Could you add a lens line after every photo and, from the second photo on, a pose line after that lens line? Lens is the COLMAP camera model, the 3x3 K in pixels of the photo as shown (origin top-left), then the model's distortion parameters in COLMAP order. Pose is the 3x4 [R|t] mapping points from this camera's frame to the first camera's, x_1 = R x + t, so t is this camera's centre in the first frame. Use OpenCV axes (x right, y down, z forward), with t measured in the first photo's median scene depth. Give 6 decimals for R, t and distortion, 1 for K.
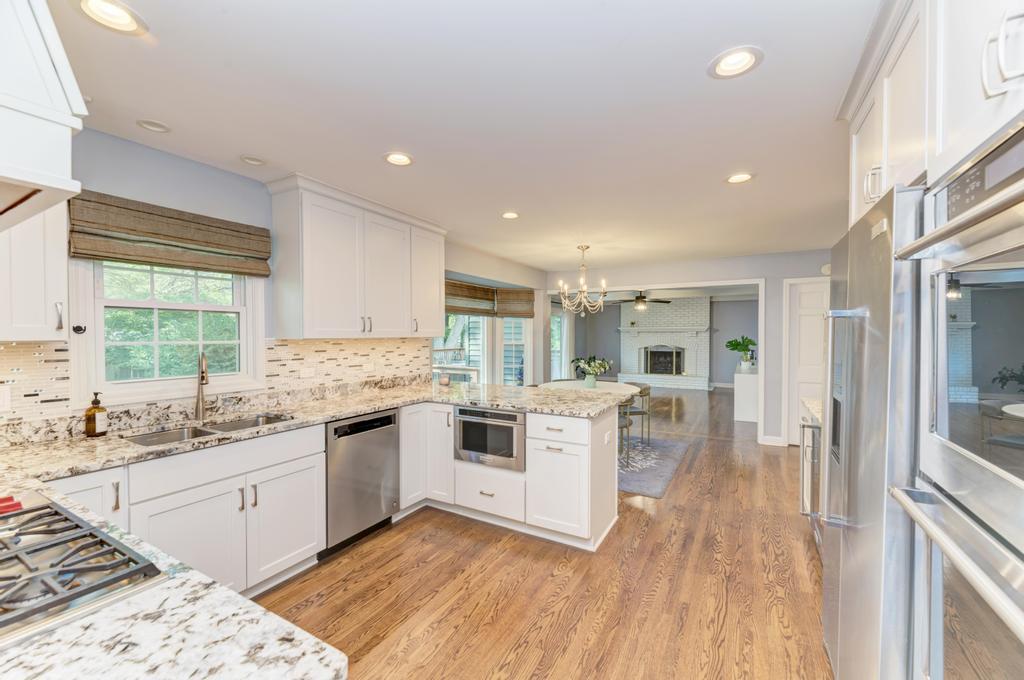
lens RADIAL K [[409.7, 0, 512.0], [0, 409.7, 340.0], [0, 0, 1]] dist [0.001752, 0.000041]
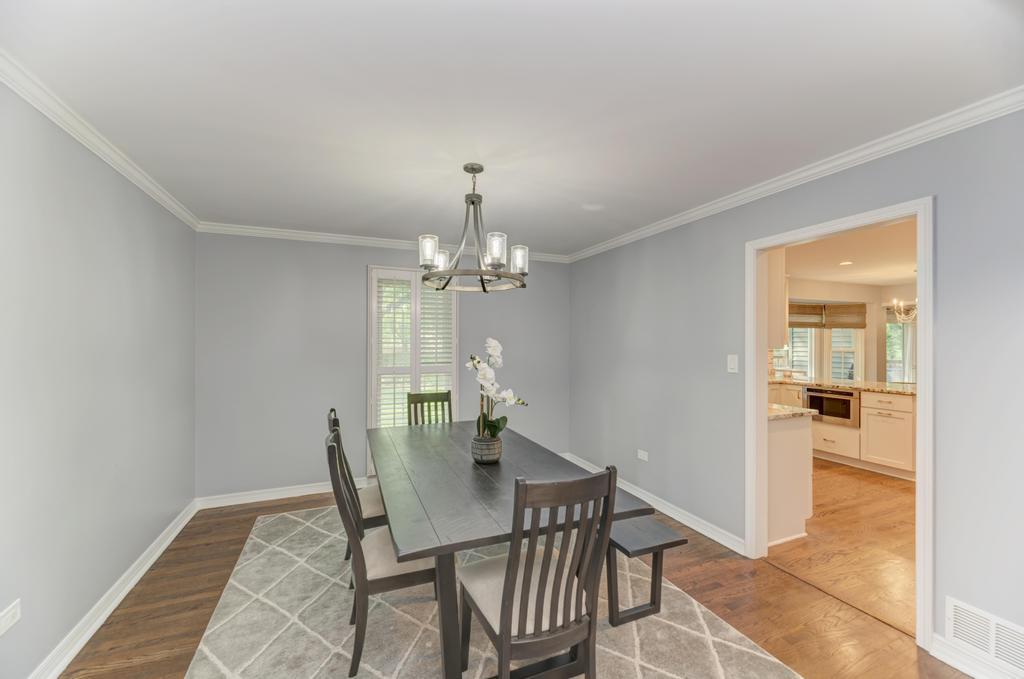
lens RADIAL K [[409.7, 0, 512.0], [0, 409.7, 339.5], [0, 0, 1]] dist [0.001752, 0.000041]
pose [[0.793105, 0.000866, -0.609085, -0.033830], [-0.012871, 0.999800, -0.015337, 0.006949], [0.608949, 0.020003, 0.792957, -0.528339]]
